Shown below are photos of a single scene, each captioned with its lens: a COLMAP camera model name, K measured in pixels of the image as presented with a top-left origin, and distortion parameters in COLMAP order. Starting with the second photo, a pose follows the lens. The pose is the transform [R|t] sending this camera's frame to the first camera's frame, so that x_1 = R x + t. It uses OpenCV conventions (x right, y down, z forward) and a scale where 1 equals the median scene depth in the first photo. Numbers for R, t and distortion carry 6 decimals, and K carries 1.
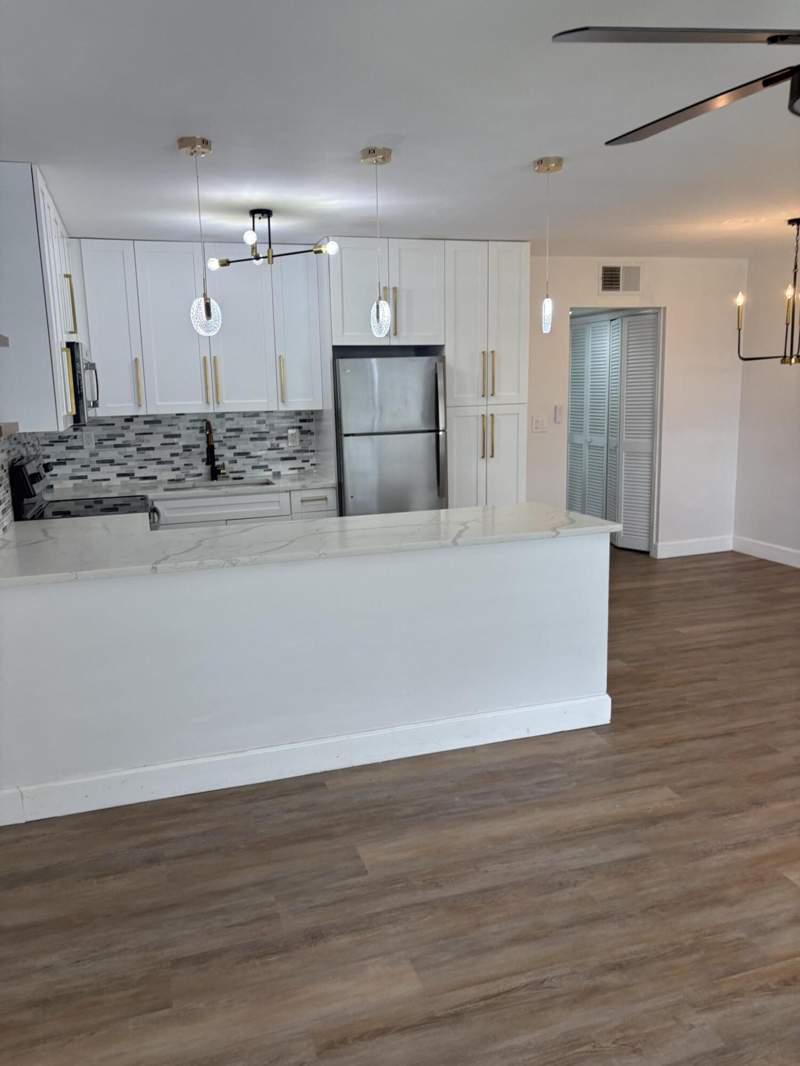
lens RADIAL K [[812.5, 0, 399.2], [0, 812.5, 535.9], [0, 0, 1]] dist [0.006062, 0.002123]
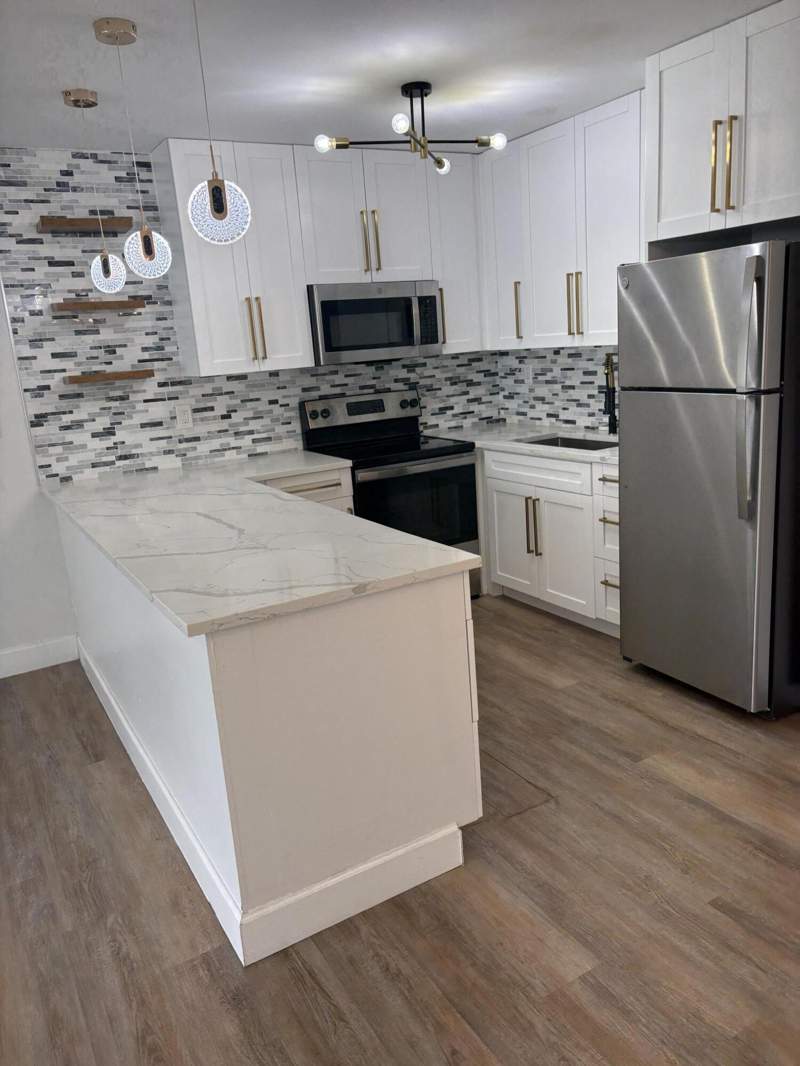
lens RADIAL K [[812.5, 0, 401.7], [0, 812.5, 531.2], [0, 0, 1]] dist [0.006062, 0.002123]
pose [[0.229427, 0.233230, -0.944969, 0.490902], [-0.121479, 0.970137, 0.209948, -0.119732], [0.965715, 0.066626, 0.250908, 0.637074]]
